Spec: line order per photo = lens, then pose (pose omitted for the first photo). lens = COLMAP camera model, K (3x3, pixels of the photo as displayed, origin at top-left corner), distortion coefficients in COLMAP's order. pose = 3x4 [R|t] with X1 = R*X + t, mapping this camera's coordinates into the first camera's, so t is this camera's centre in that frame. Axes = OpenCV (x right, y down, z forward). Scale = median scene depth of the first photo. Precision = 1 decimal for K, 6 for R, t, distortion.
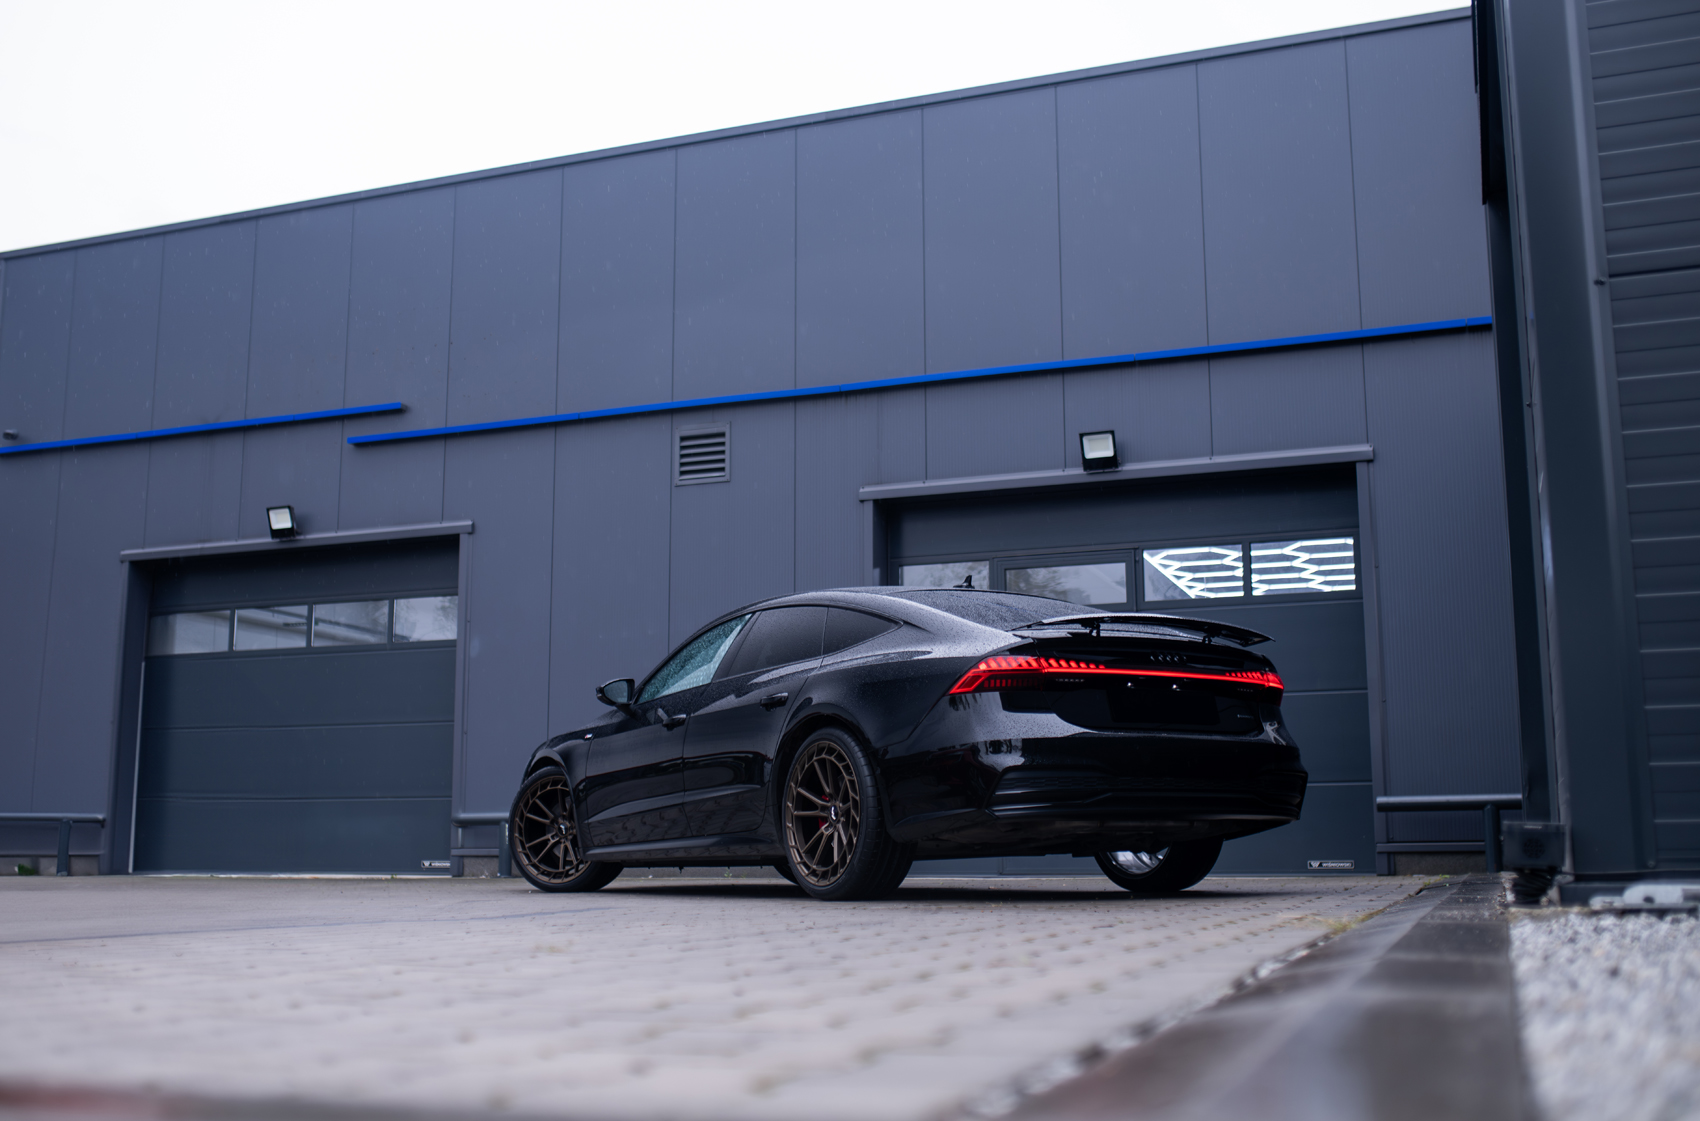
lens RADIAL K [[1766.2, 0, 836.3], [0, 1766.2, 560.3], [0, 0, 1]] dist [-0.056457, 0.039401]
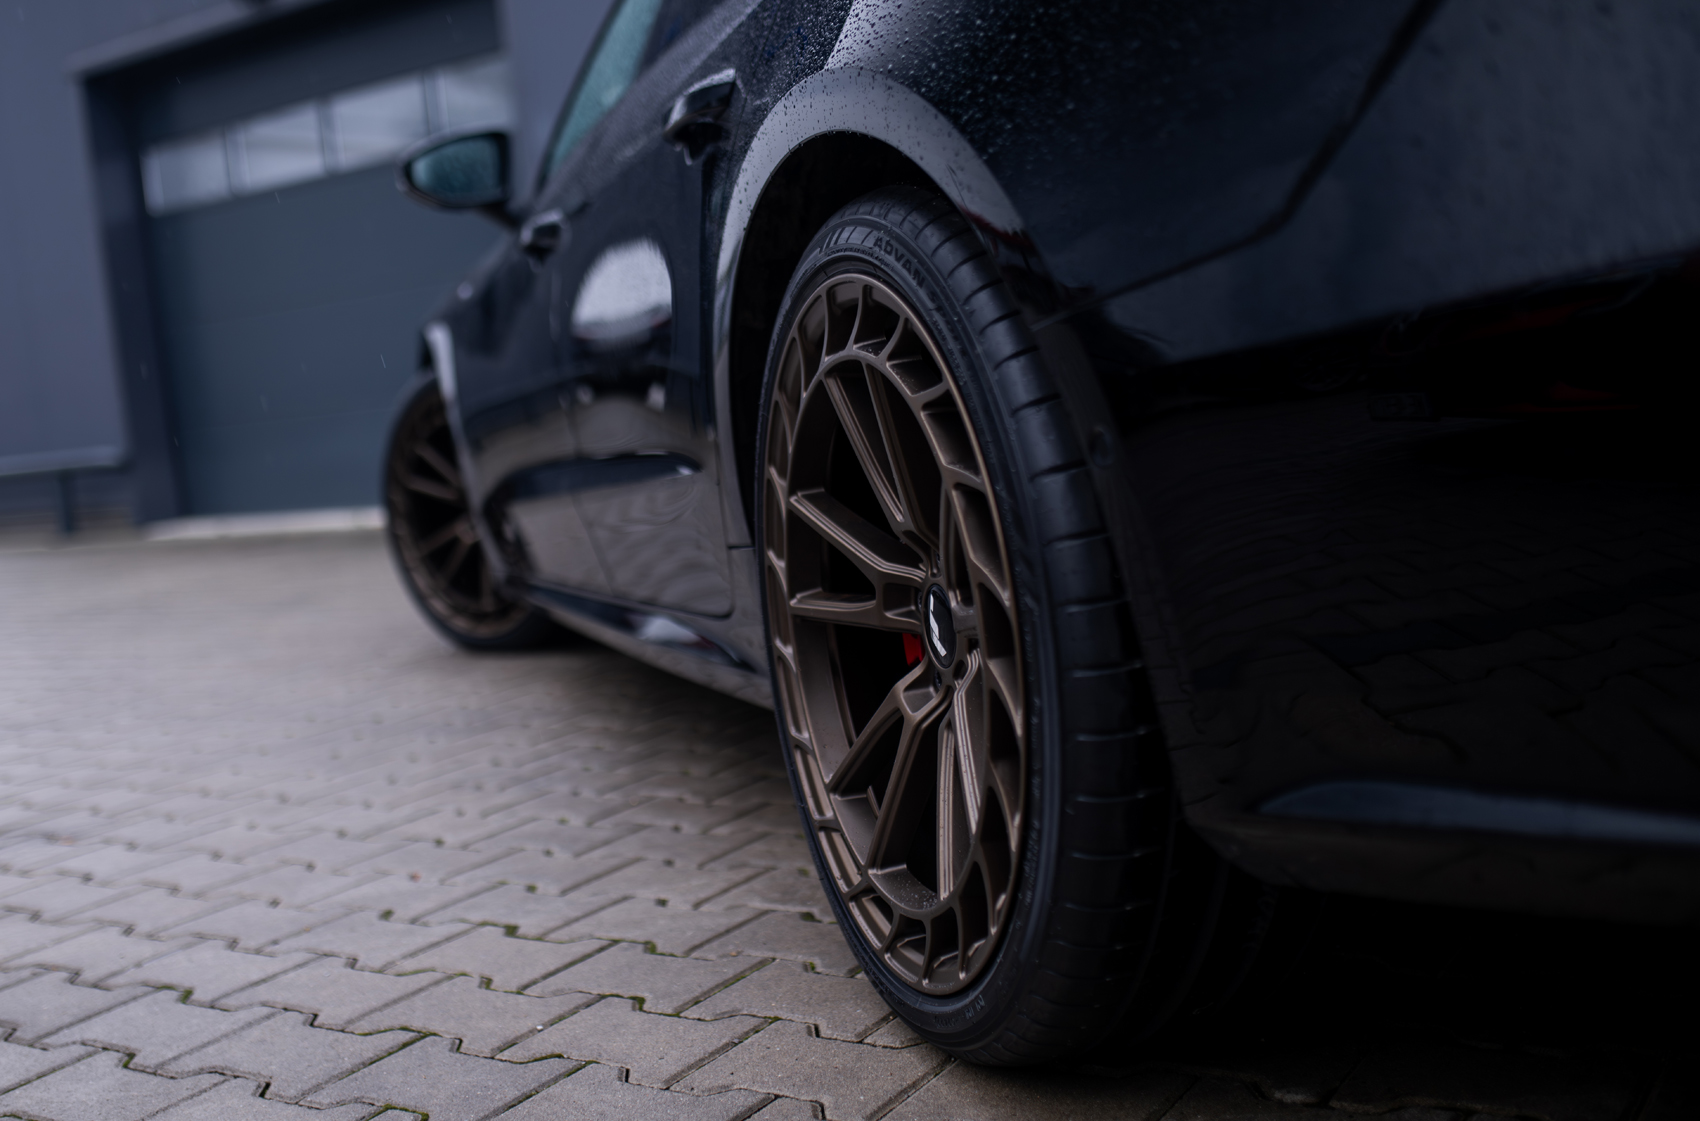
lens RADIAL K [[1766.2, 0, 836.3], [0, 1766.2, 560.3], [0, 0, 1]] dist [-0.056457, 0.039401]
pose [[0.973154, -0.072049, -0.218586, 0.017491], [0.130236, 0.955443, 0.264890, 0.044237], [0.189762, -0.286247, 0.939177, 0.441166]]
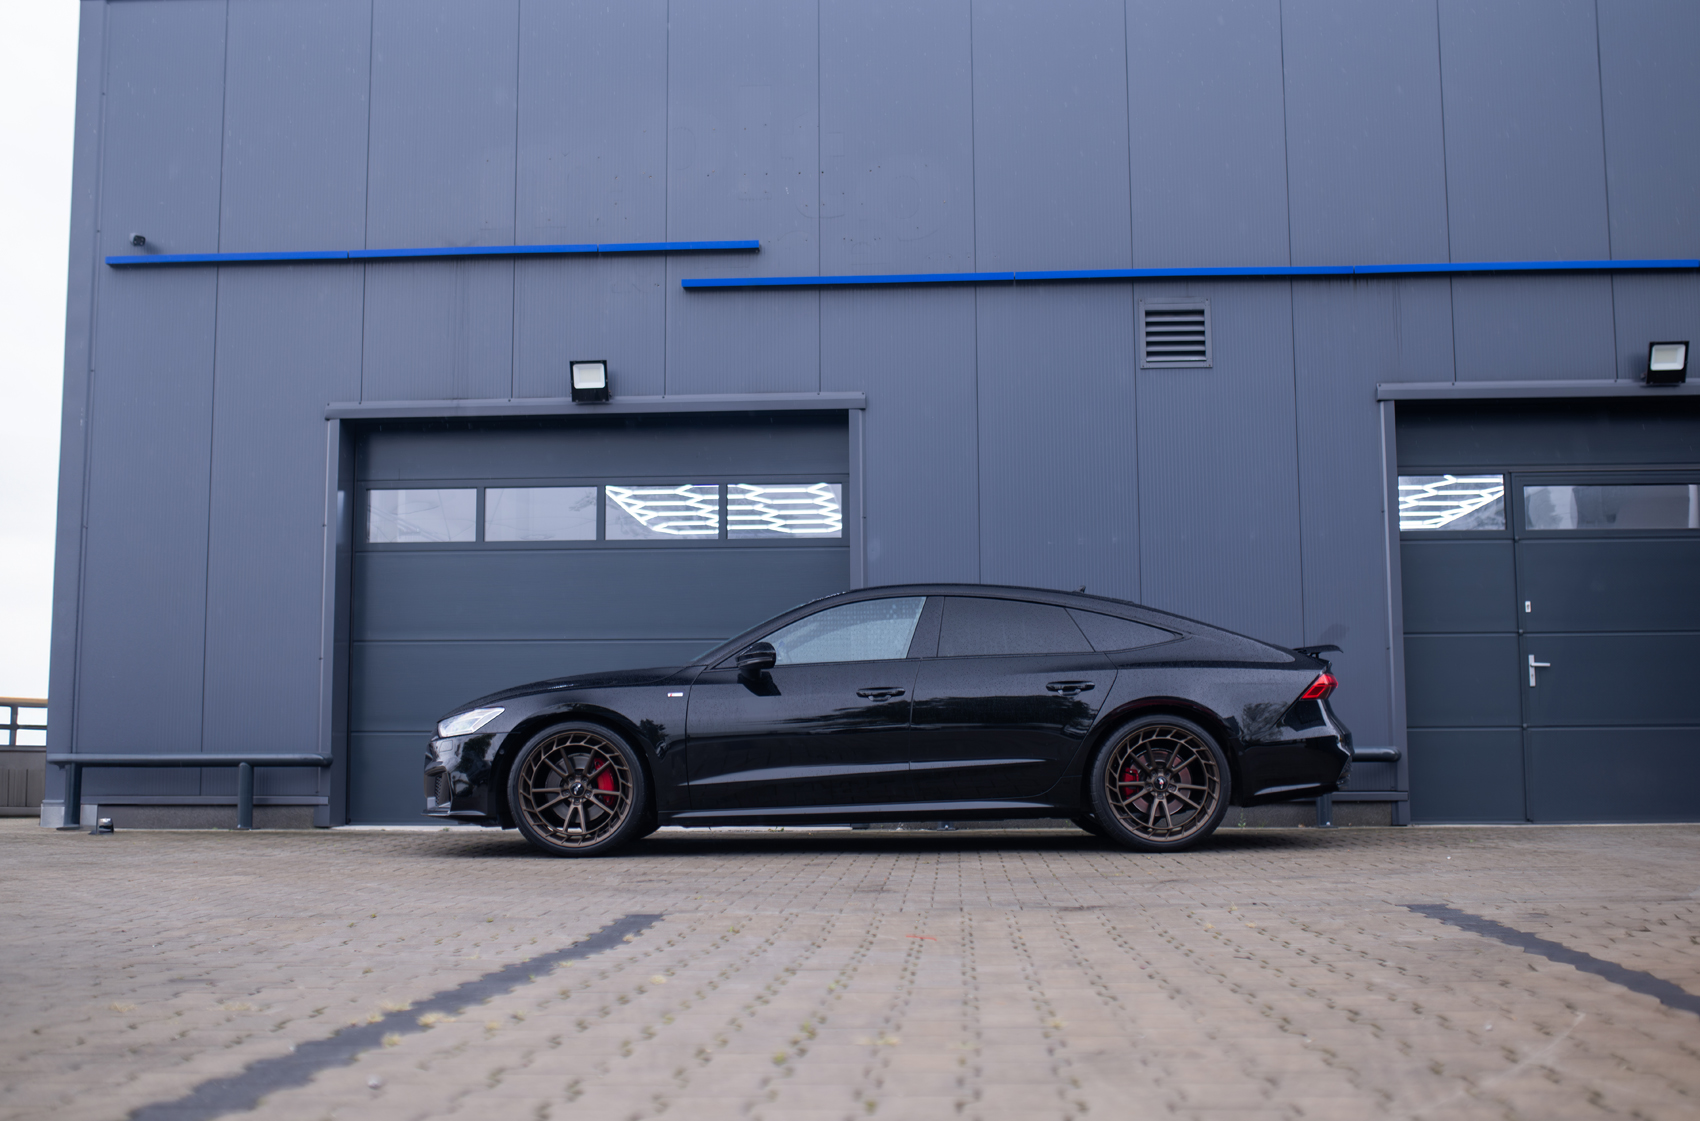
lens RADIAL K [[1766.2, 0, 836.3], [0, 1766.2, 560.3], [0, 0, 1]] dist [-0.056457, 0.039401]
pose [[0.951345, 0.039378, 0.305601, -0.514337], [-0.050772, 0.998277, 0.029424, 0.034500], [-0.303916, -0.043508, 0.951705, 0.247672]]
